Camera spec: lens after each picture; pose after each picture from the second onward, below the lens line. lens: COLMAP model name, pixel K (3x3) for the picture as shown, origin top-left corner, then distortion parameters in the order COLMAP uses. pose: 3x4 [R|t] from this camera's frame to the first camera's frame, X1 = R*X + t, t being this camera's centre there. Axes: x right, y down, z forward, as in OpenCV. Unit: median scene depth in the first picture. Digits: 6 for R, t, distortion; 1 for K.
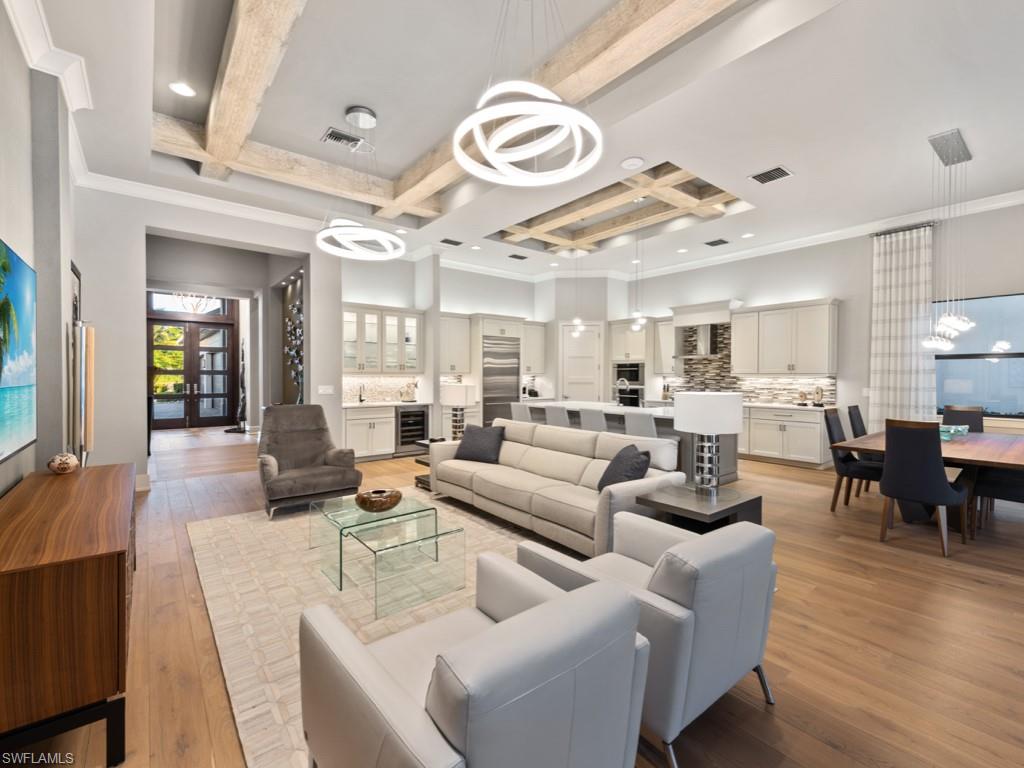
lens RADIAL K [[450.5, 0, 513.7], [0, 450.5, 383.9], [0, 0, 1]] dist [0.011840, -0.000164]
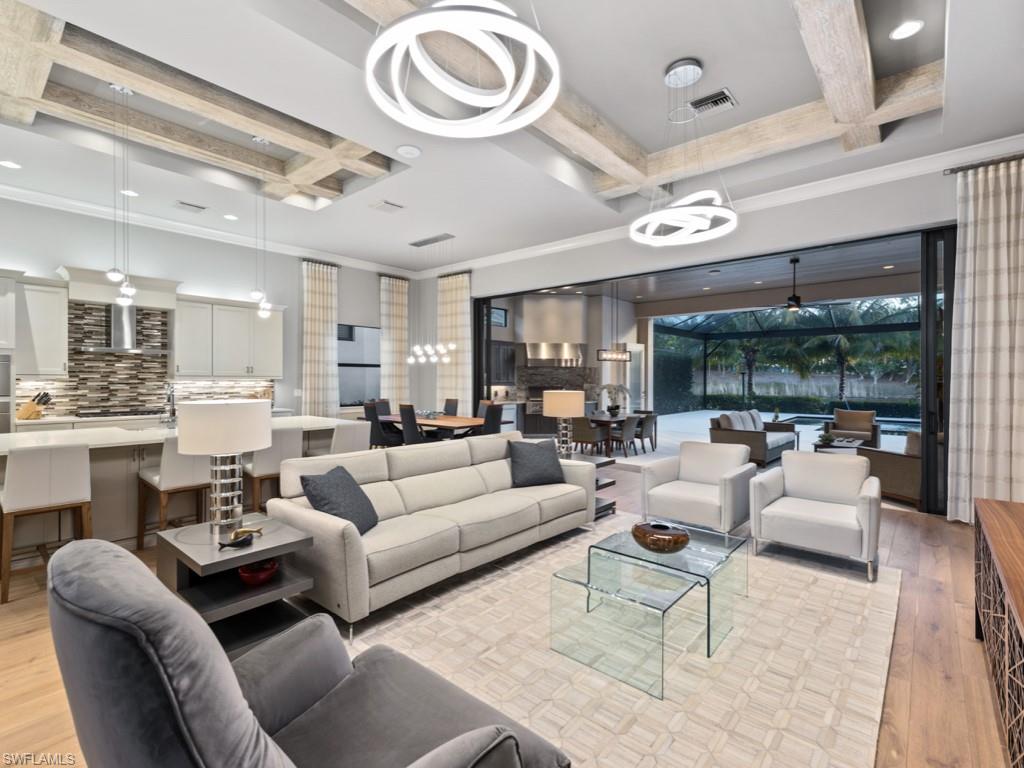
lens RADIAL K [[481.7, 0, 514.2], [0, 481.7, 378.5], [0, 0, 1]] dist [0.014582, 0.000005]
pose [[-0.182081, -0.001668, 0.983282, -0.643012], [0.015350, 0.999872, 0.004539, -0.018320], [-0.983164, 0.015920, -0.182032, 0.826499]]
